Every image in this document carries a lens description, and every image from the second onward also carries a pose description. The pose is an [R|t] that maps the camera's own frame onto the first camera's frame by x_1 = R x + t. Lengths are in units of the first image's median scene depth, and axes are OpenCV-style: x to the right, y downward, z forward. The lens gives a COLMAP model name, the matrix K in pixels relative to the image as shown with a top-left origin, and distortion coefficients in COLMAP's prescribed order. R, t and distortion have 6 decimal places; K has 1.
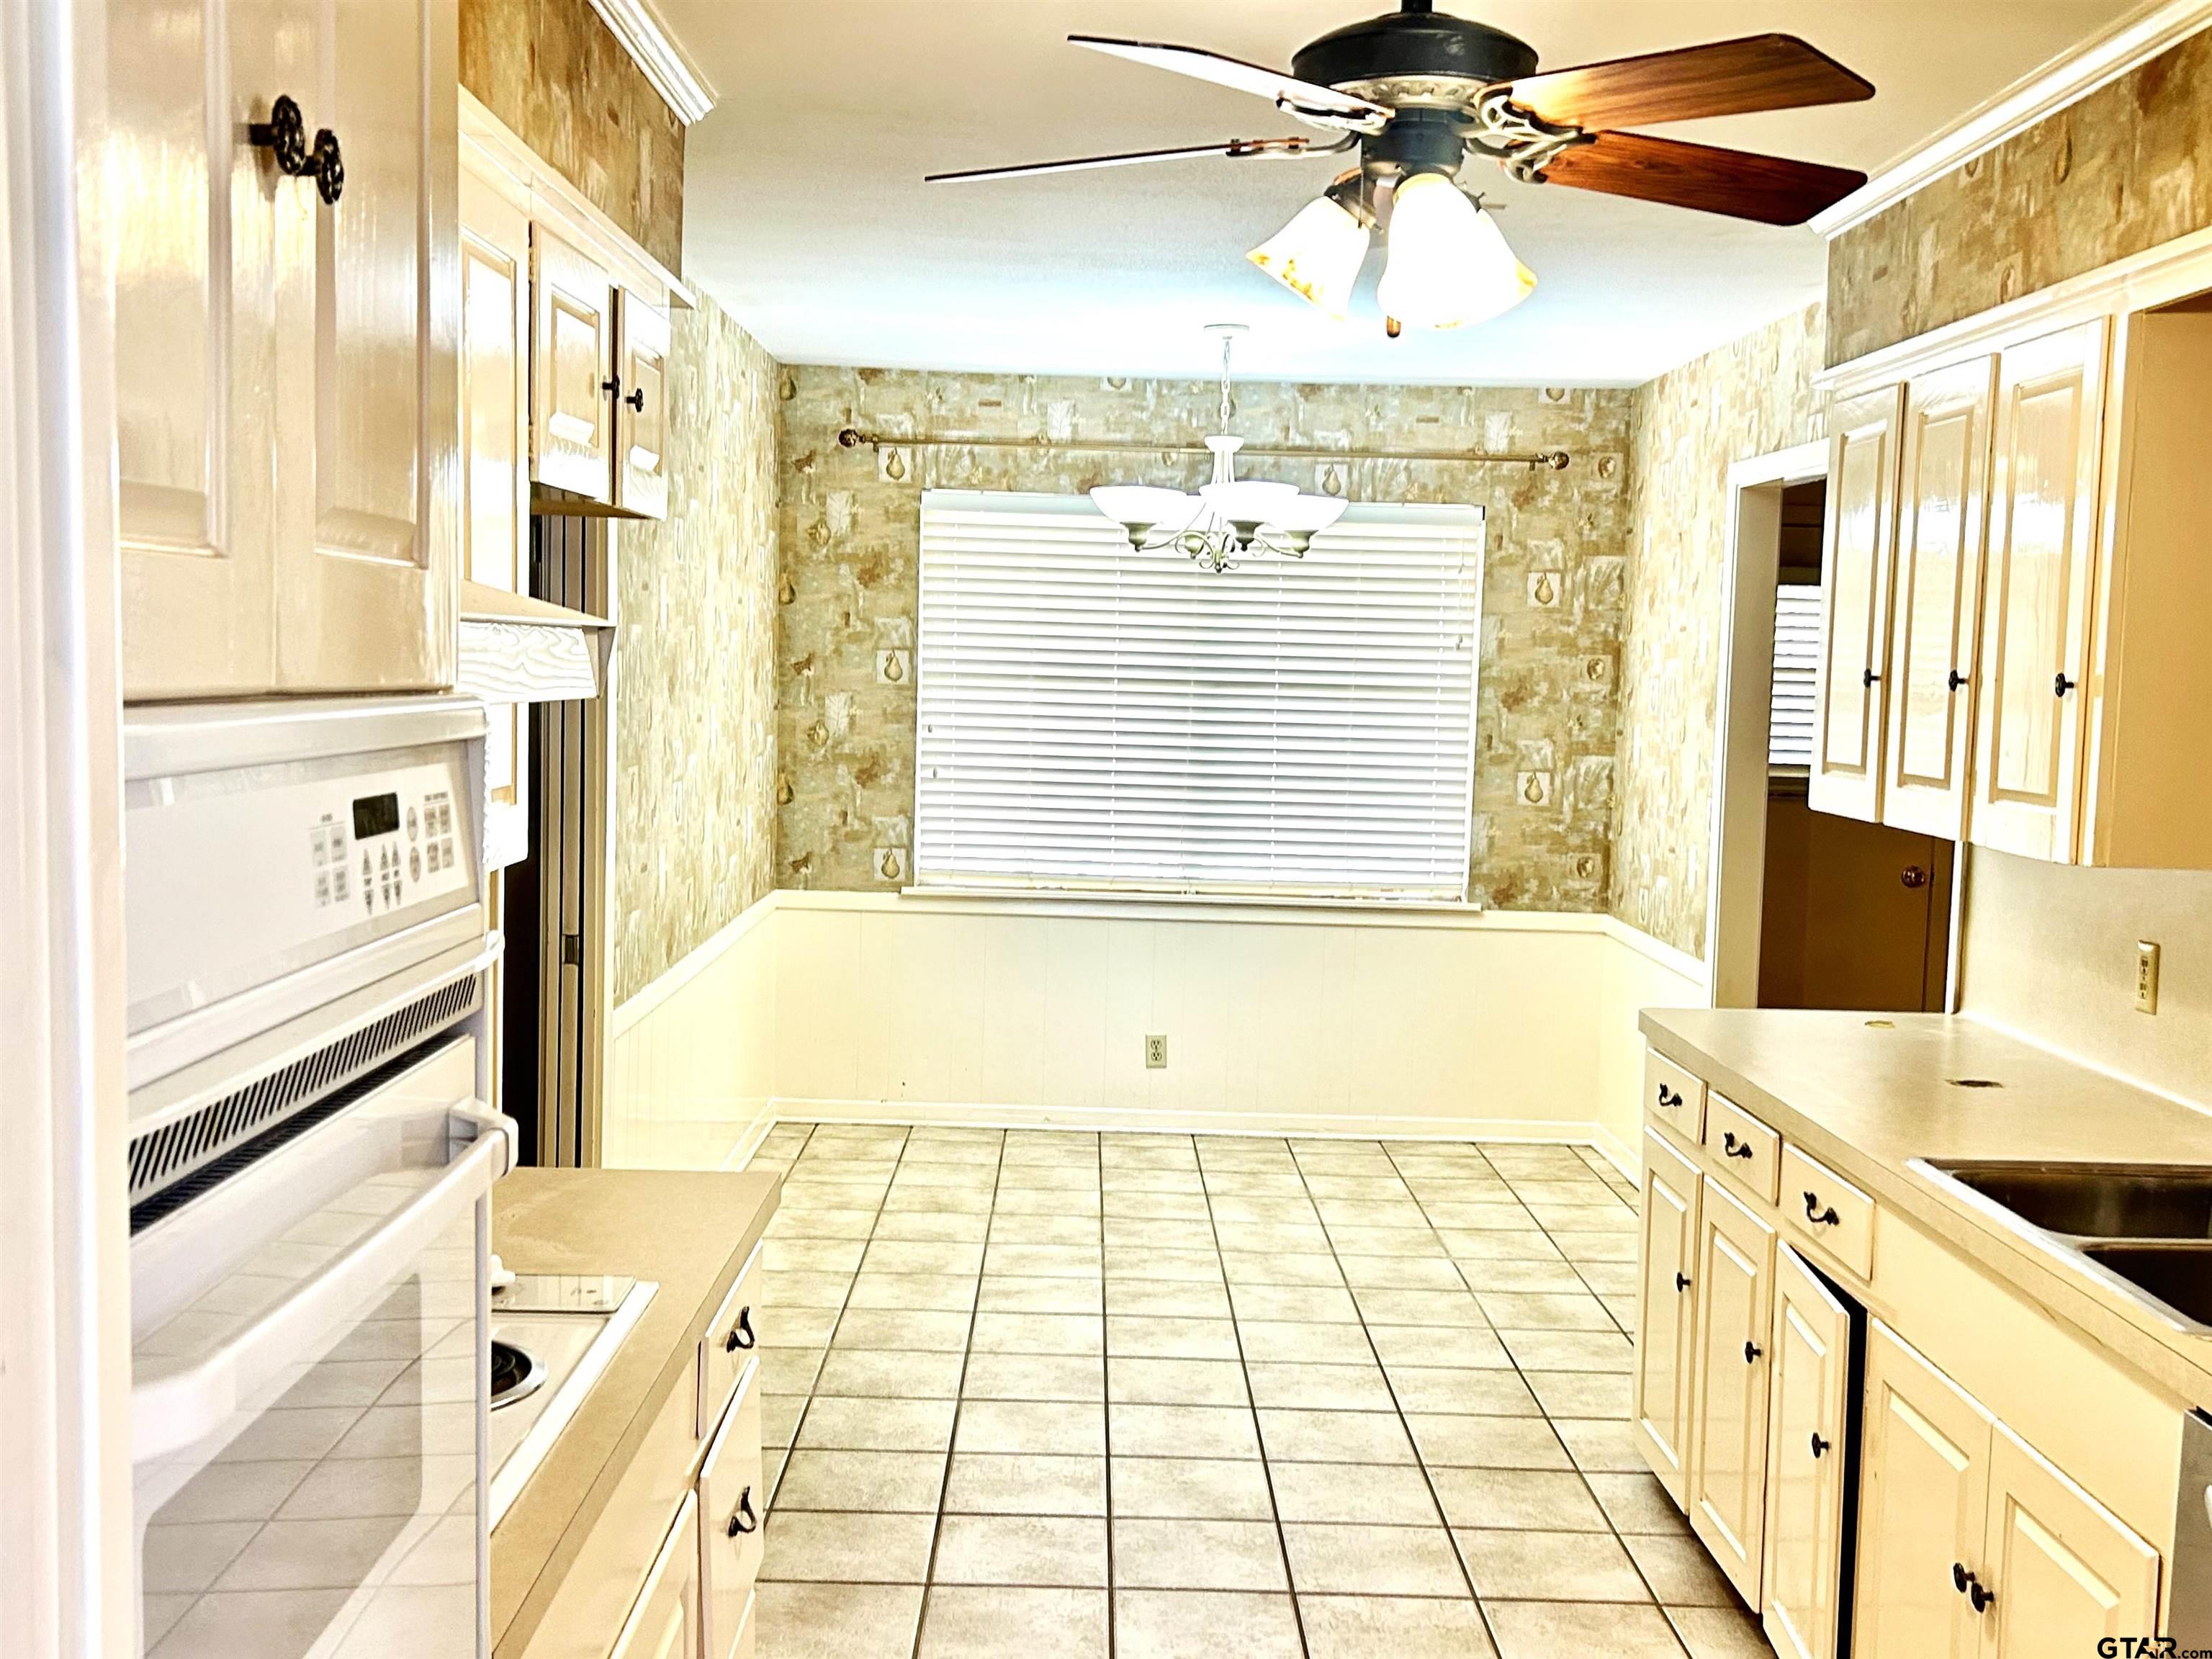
lens RADIAL K [[2207.7, 0, 1109.5], [0, 2207.7, 837.2], [0, 0, 1]] dist [0.040391, 0.000000]
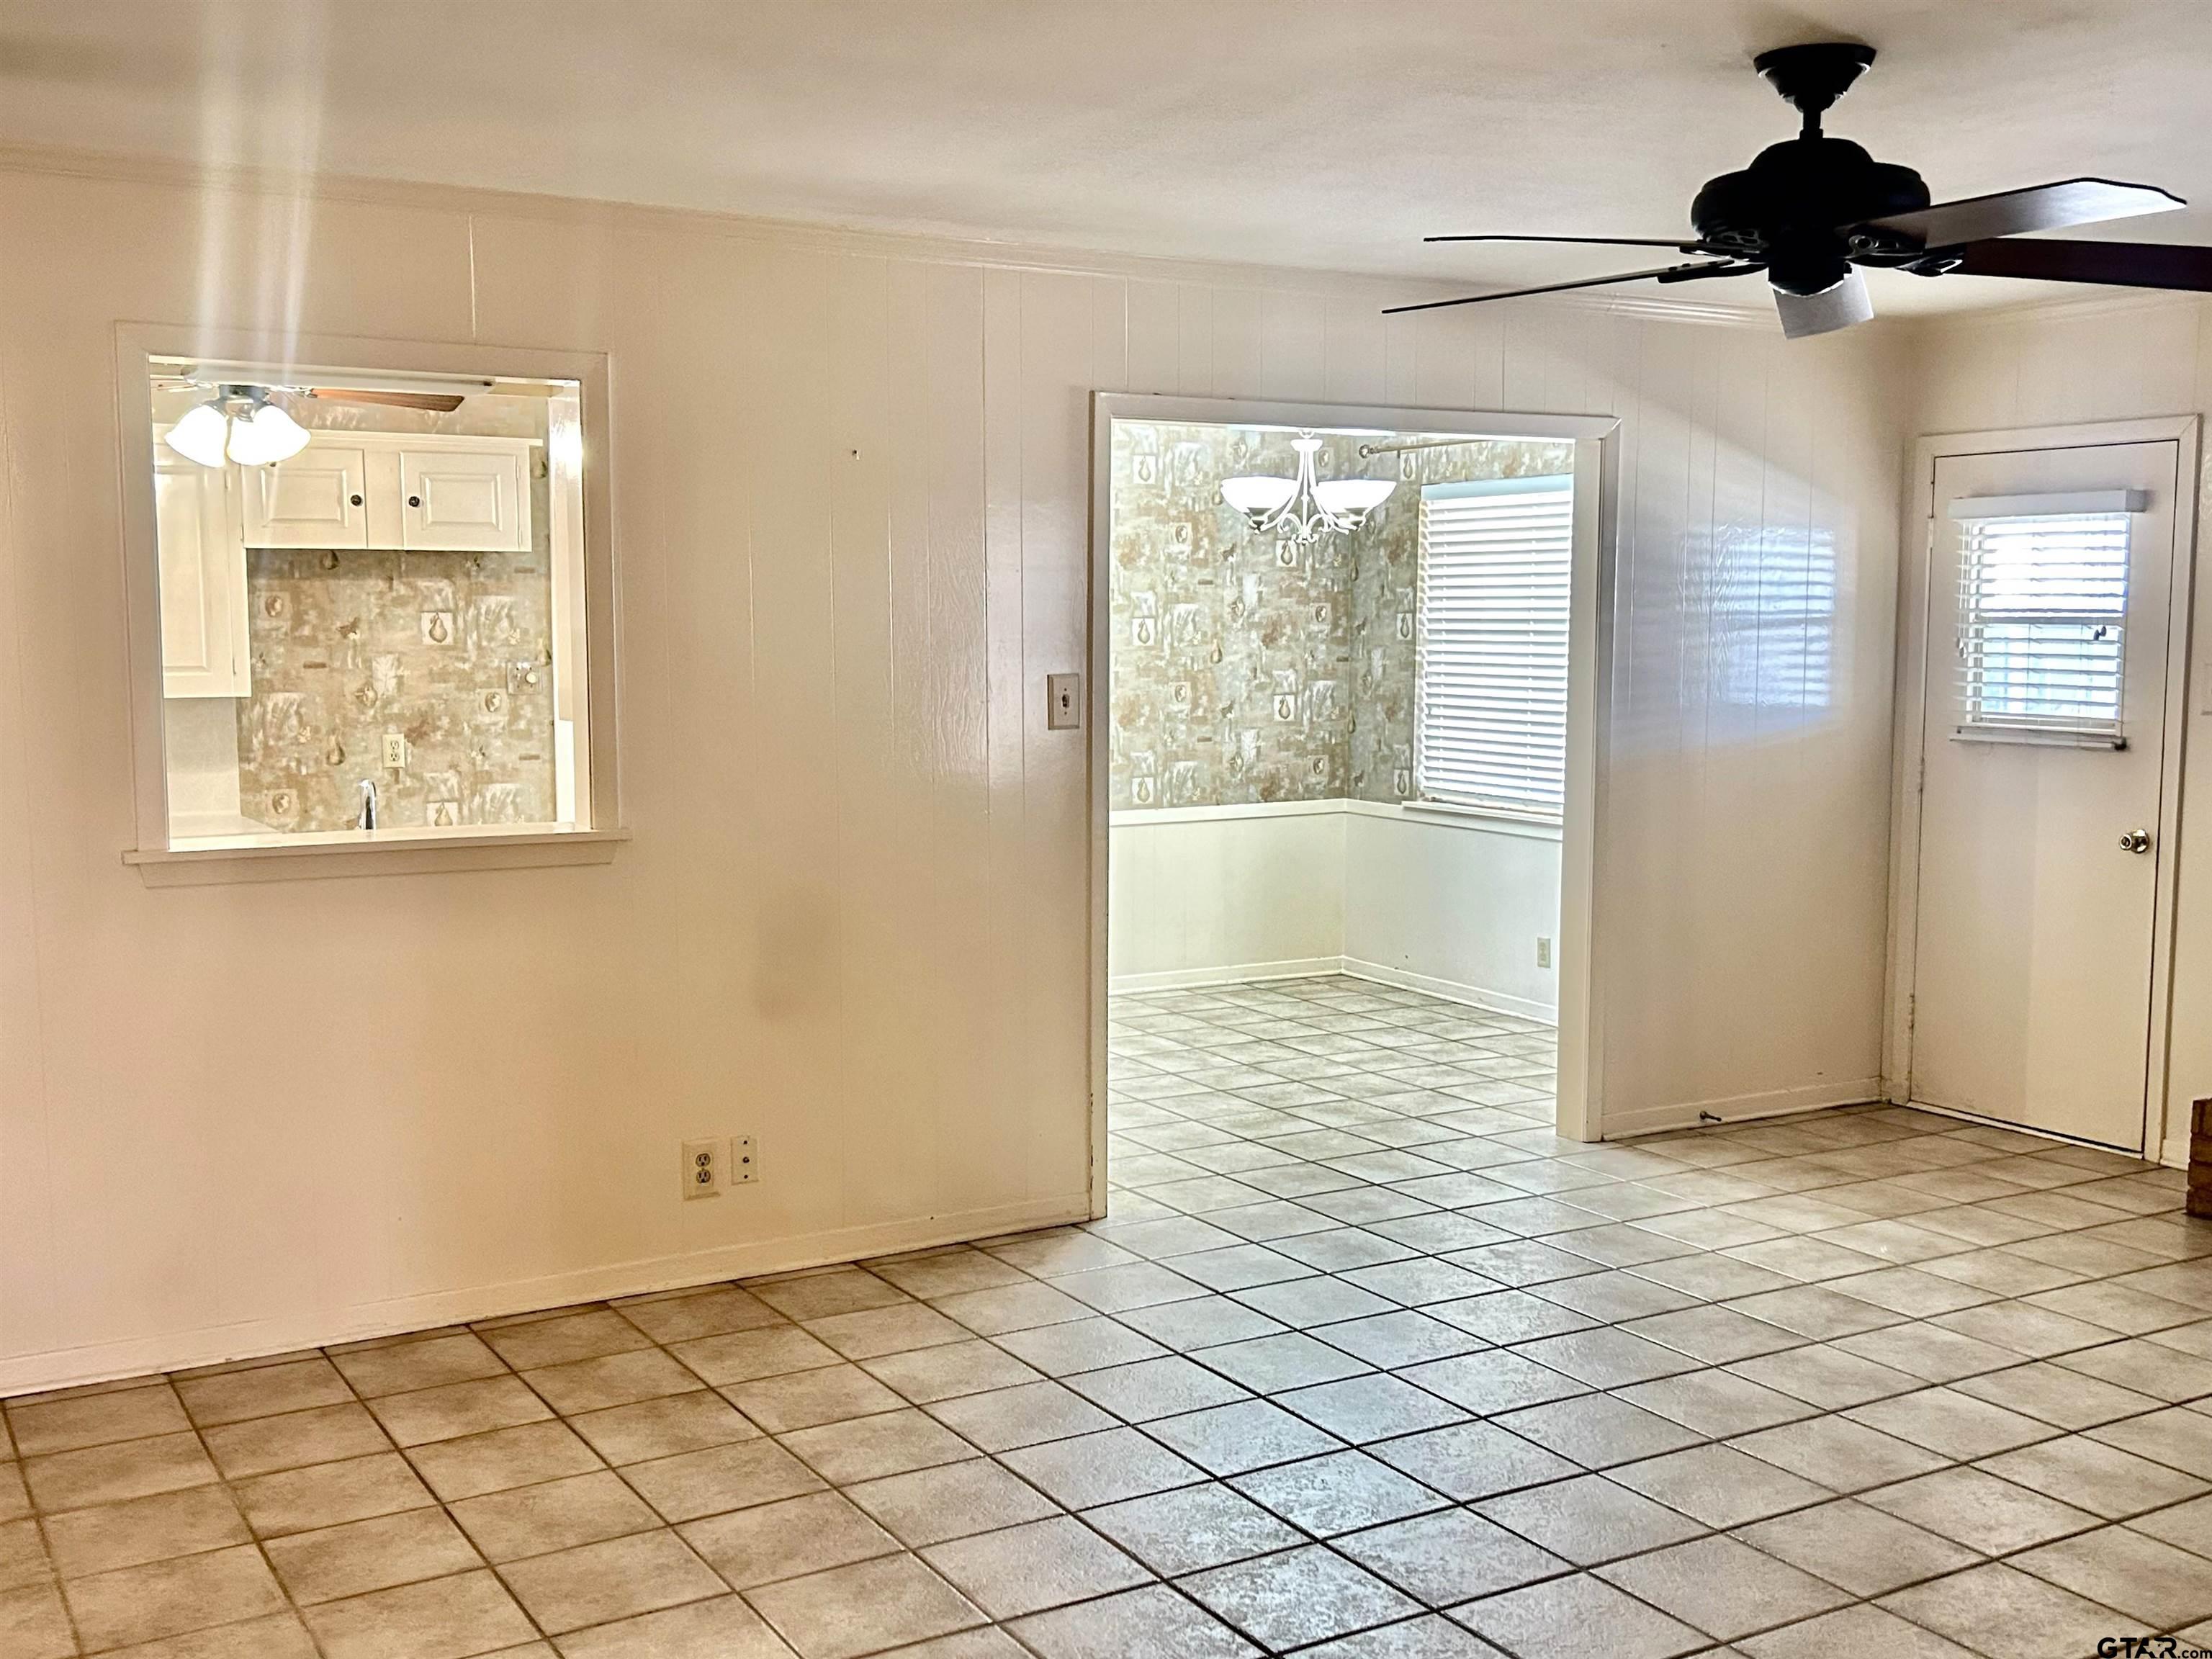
lens RADIAL K [[2207.7, 0, 1042.0], [0, 2207.7, 850.7], [0, 0, 1]] dist [0.040391, 0.000000]
pose [[0.486257, 0.065332, -0.871370, 0.922049], [-0.062337, 0.997254, 0.039984, 0.013683], [0.871589, 0.034876, 0.488995, 0.204109]]
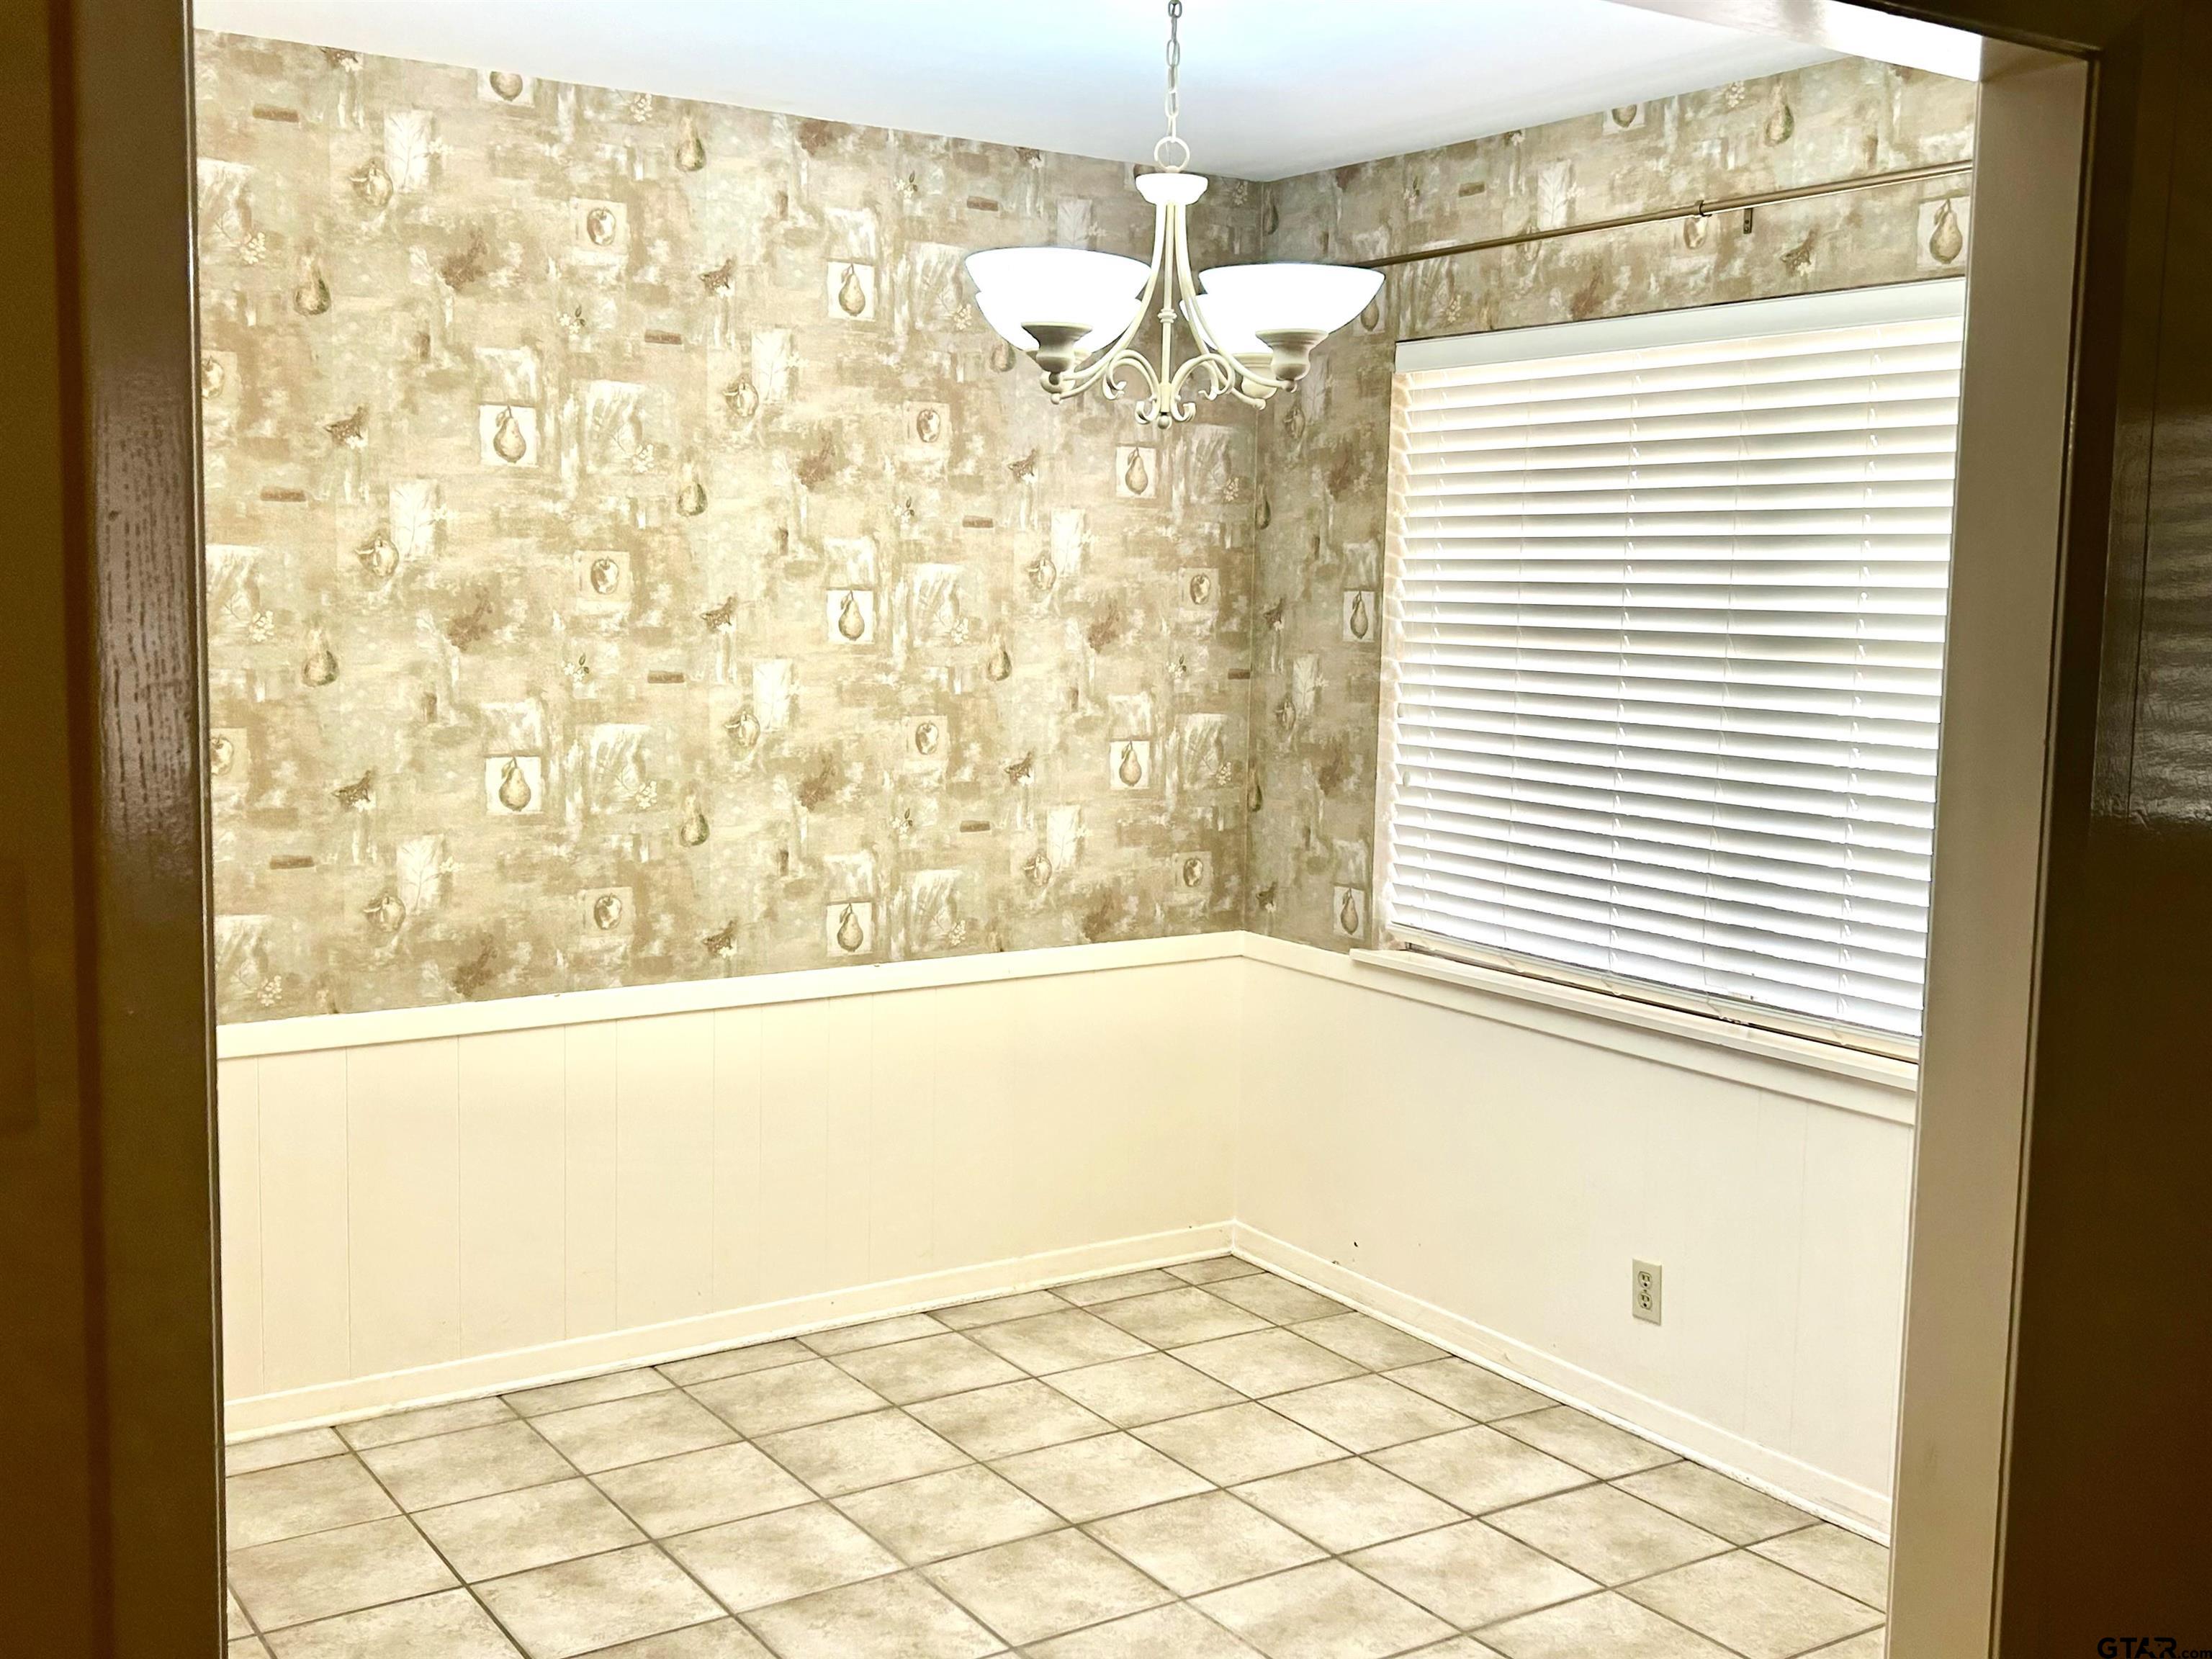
lens RADIAL K [[2207.7, 0, 1104.9], [0, 2207.7, 820.1], [0, 0, 1]] dist [0.040391, 0.000000]
pose [[0.557874, 0.070344, -0.826939, 0.415042], [-0.076026, 0.996544, 0.033482, -0.032655], [0.826436, 0.044190, 0.561294, 0.572190]]
